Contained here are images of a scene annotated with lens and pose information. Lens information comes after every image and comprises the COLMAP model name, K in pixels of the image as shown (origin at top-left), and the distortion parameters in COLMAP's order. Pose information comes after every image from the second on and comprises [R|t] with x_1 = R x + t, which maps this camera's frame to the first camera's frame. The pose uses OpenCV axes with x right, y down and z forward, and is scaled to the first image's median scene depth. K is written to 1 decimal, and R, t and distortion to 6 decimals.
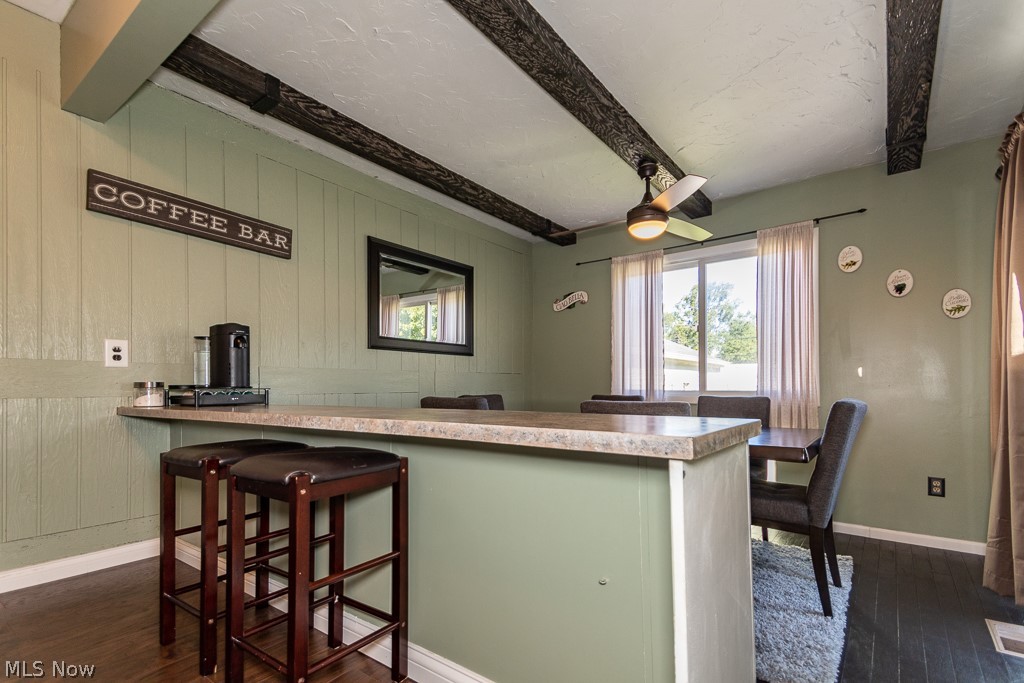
lens RADIAL K [[484.4, 0, 496.2], [0, 484.4, 380.6], [0, 0, 1]] dist [0.078178, -0.029508]
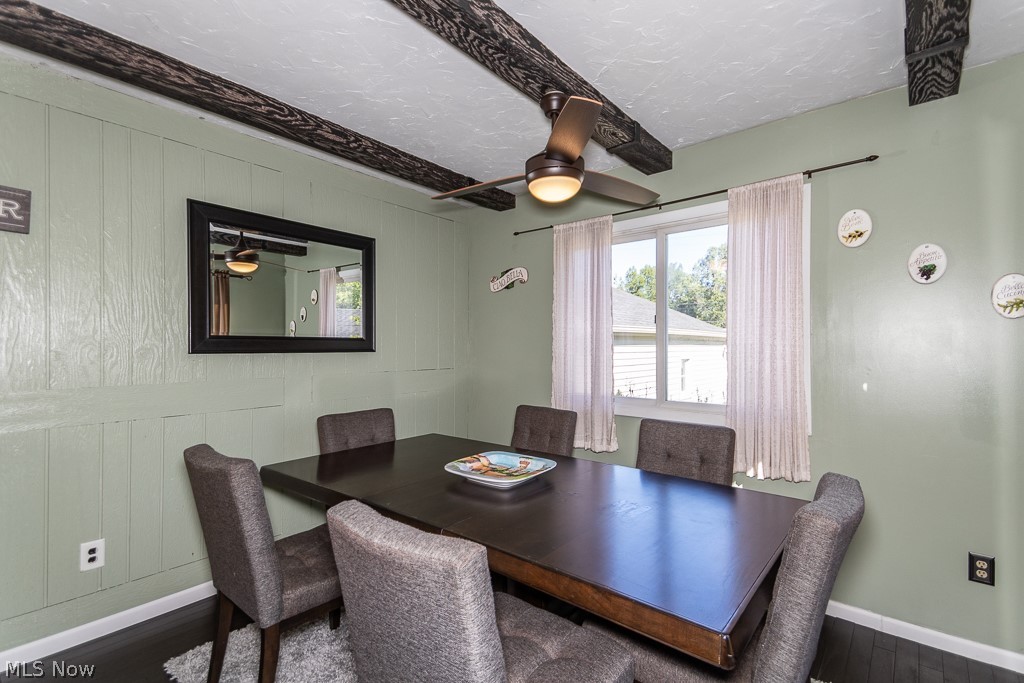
lens RADIAL K [[464.8, 0, 510.9], [0, 464.8, 343.2], [0, 0, 1]] dist [0.080228, -0.033509]
pose [[0.999376, -0.001957, -0.035274, 0.256247], [0.002319, 0.999945, 0.010228, -0.091959], [0.035252, -0.010303, 0.999325, 0.317586]]
